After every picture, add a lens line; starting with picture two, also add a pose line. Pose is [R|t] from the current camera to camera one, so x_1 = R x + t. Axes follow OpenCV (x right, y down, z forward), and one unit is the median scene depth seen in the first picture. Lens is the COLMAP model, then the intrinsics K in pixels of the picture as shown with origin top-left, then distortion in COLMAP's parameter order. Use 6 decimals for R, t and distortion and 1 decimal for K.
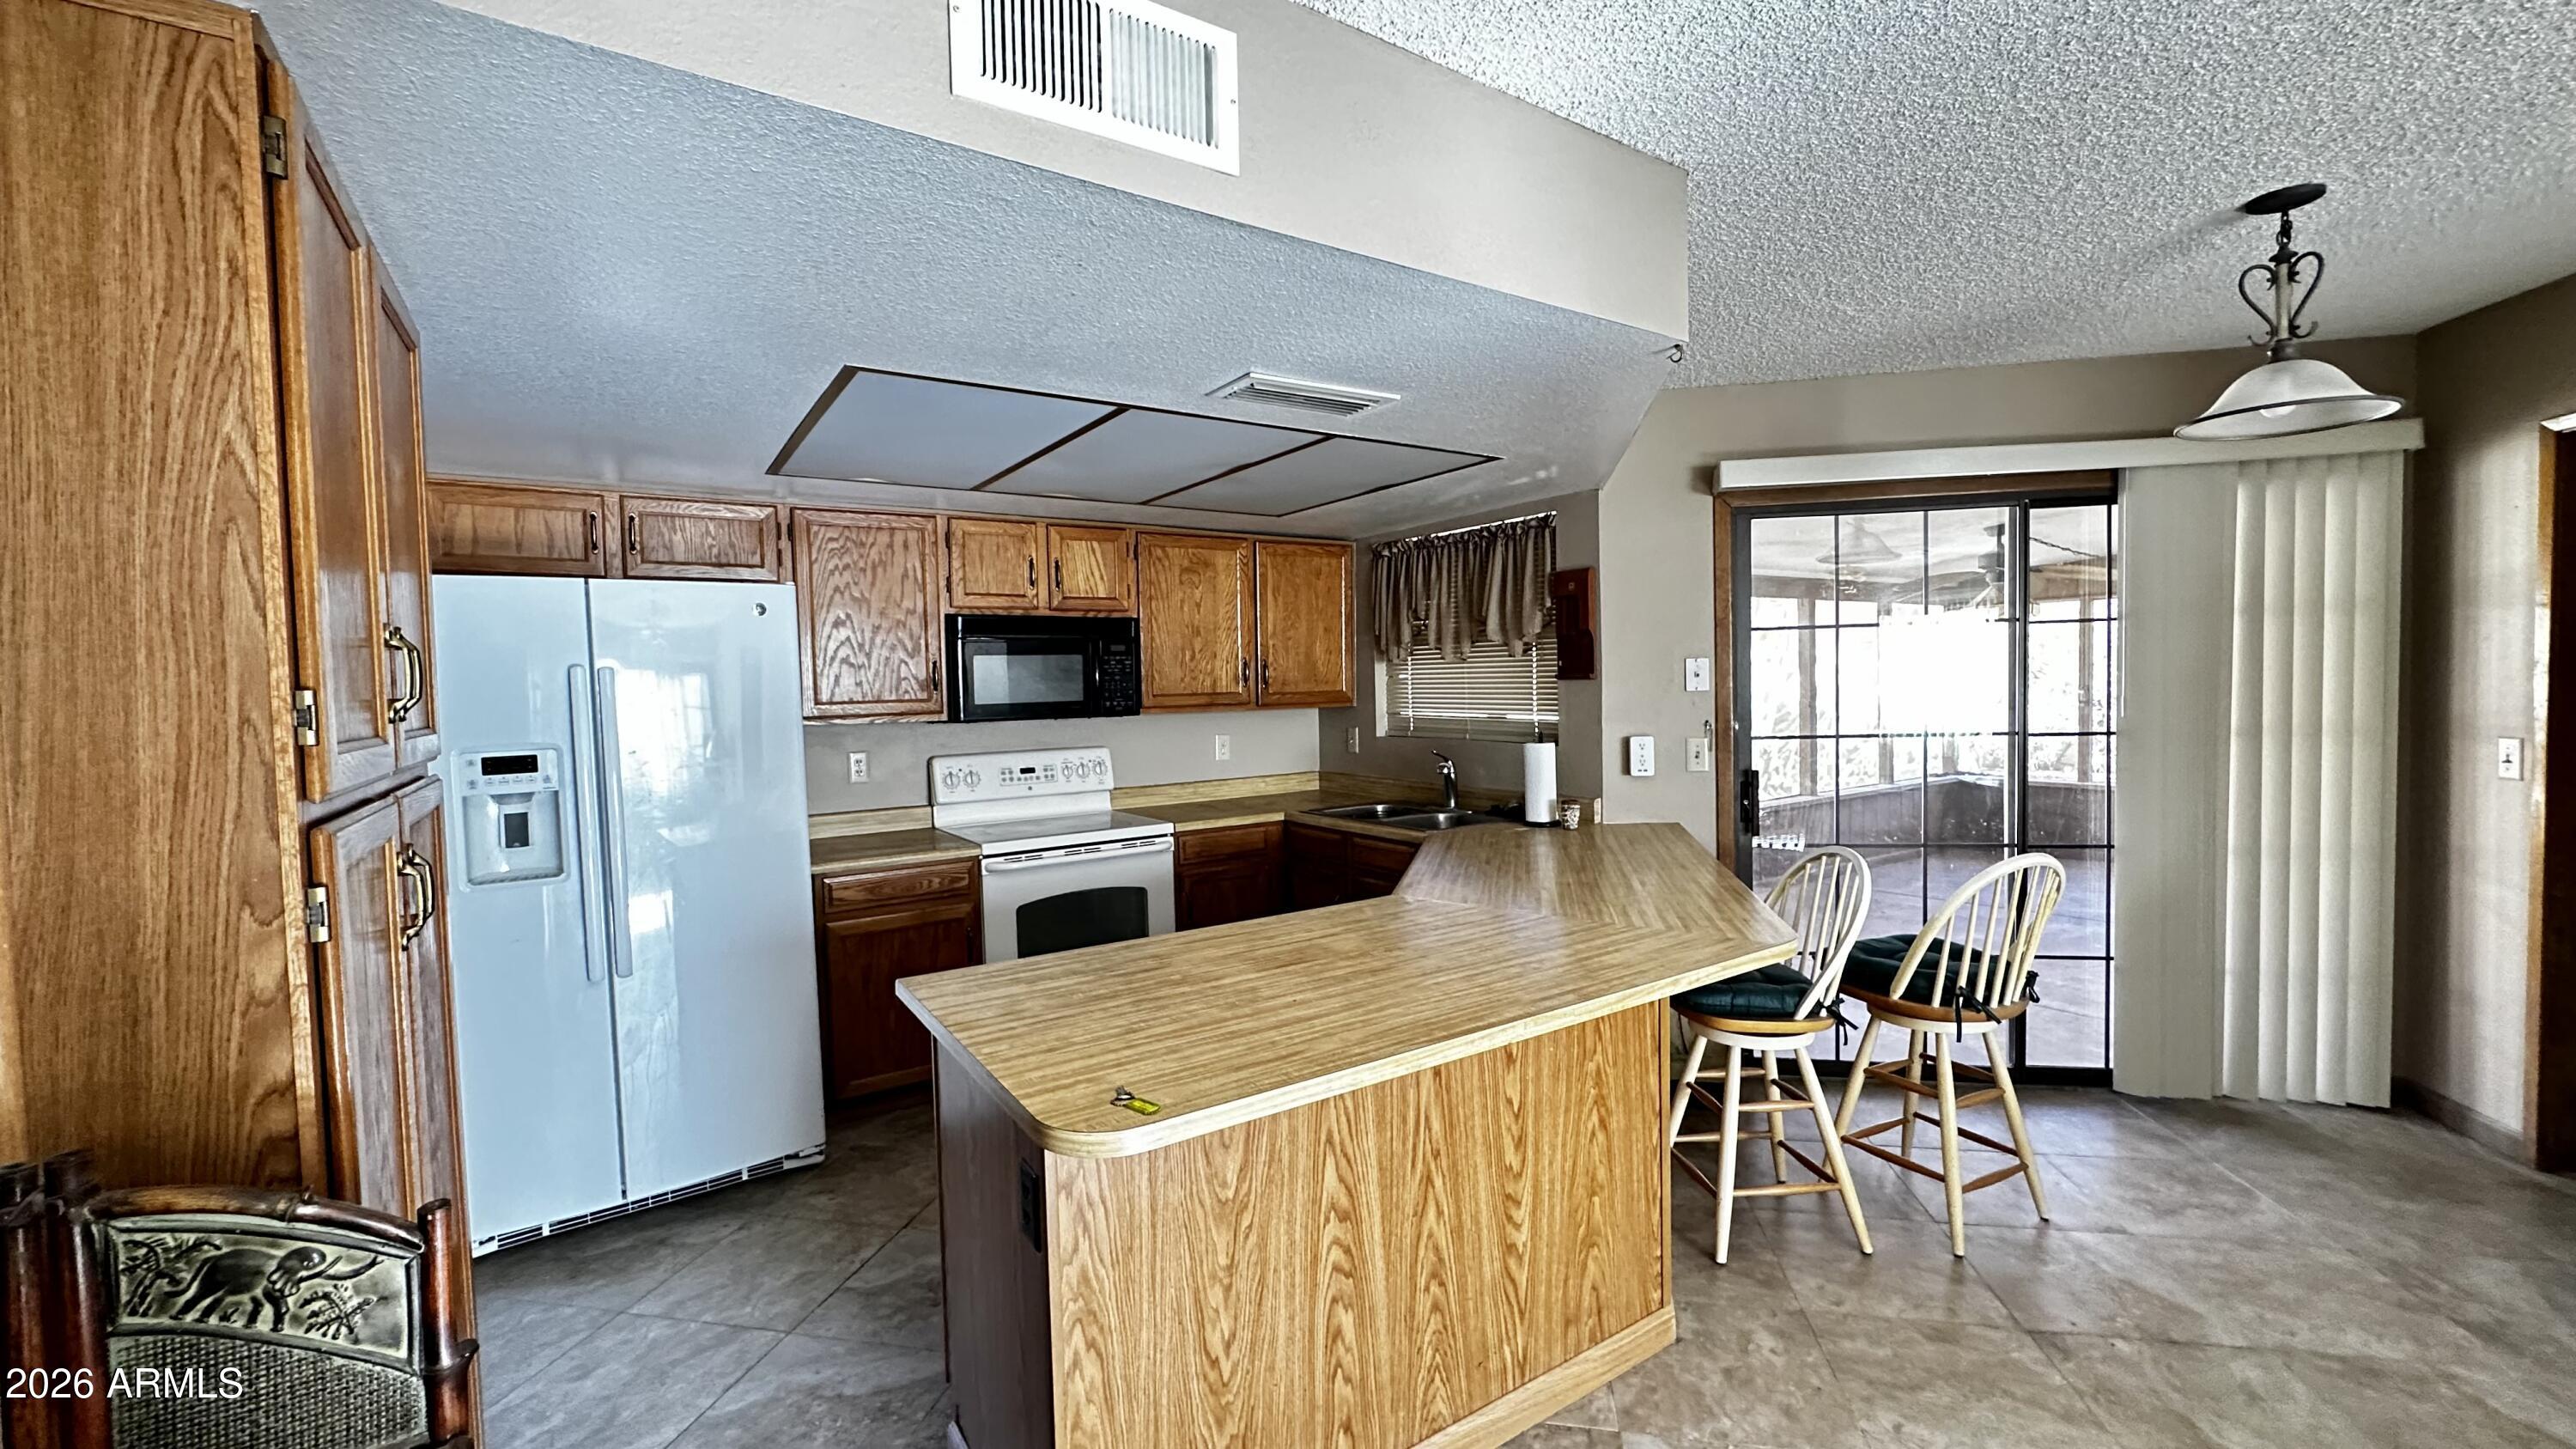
lens RADIAL K [[1034.5, 0, 1288.0], [0, 1034.5, 724.5], [0, 0, 1]] dist [-0.007709, -0.000290]
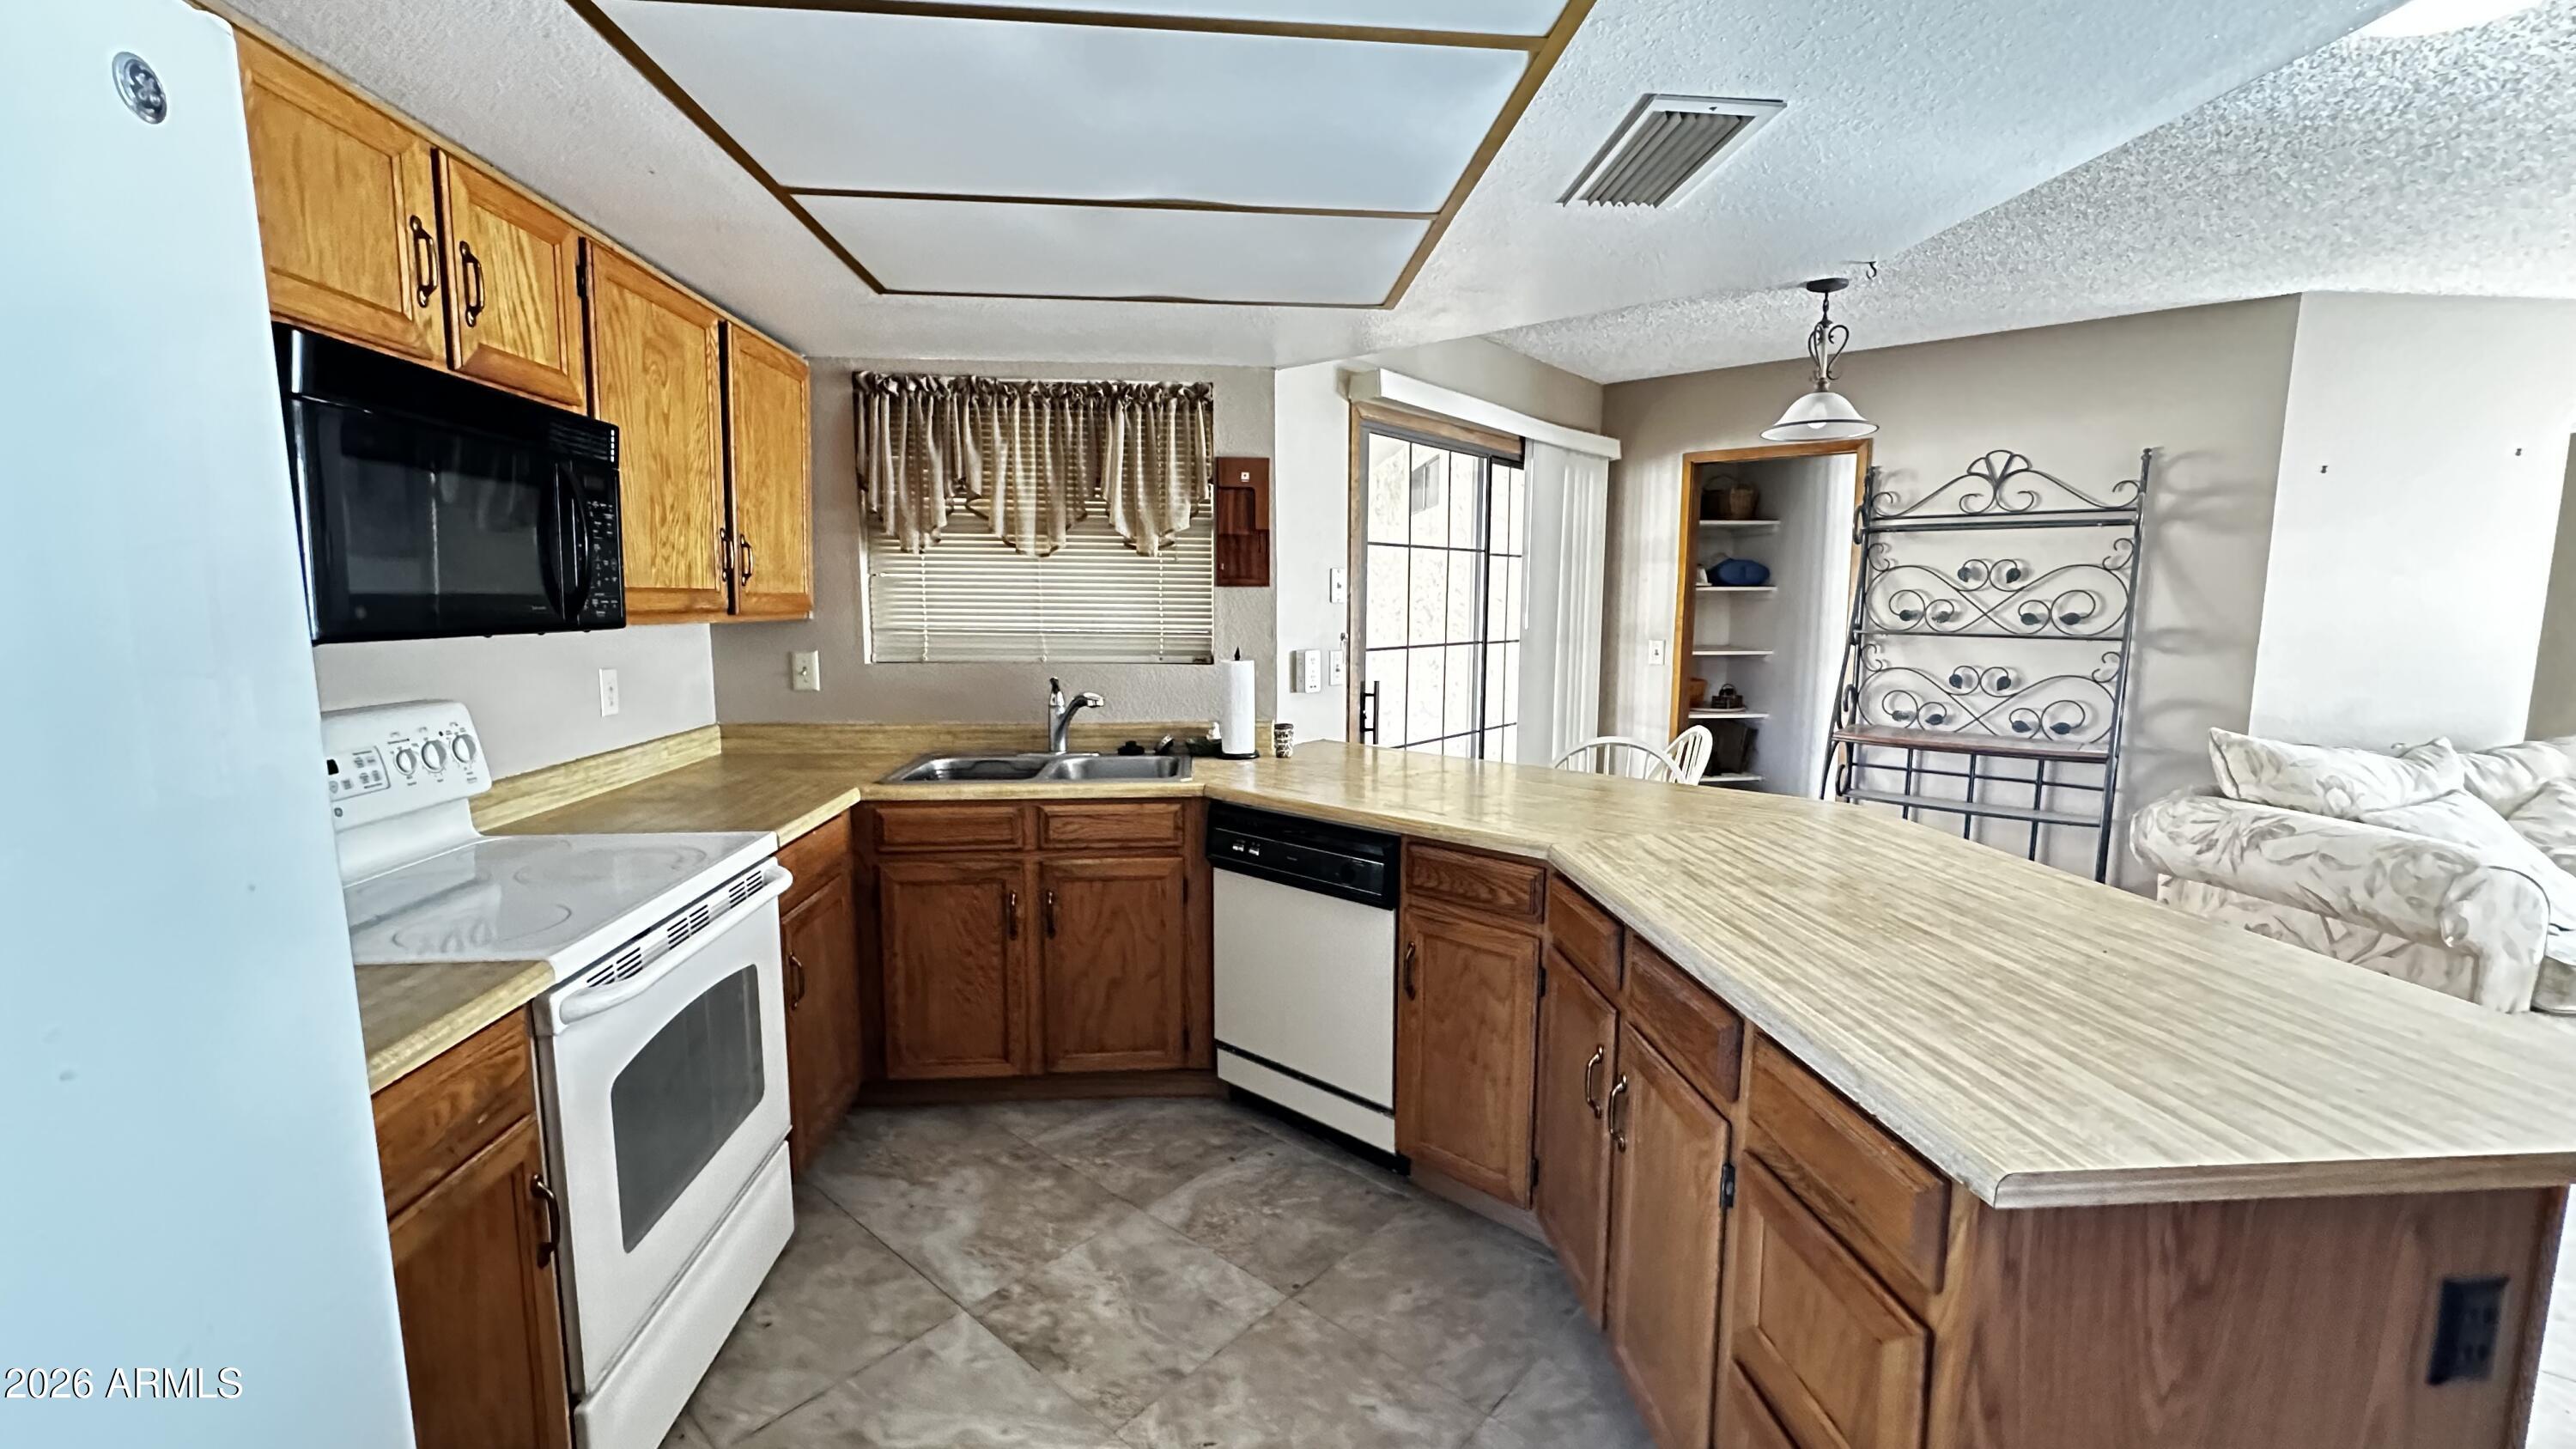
lens RADIAL K [[1034.5, 0, 1288.0], [0, 1034.5, 724.5], [0, 0, 1]] dist [-0.007709, -0.000290]
pose [[0.478521, -0.079112, 0.874505, -0.493353], [0.018697, 0.996625, 0.079929, 0.003479], [-0.877877, -0.021897, 0.478385, 0.576747]]
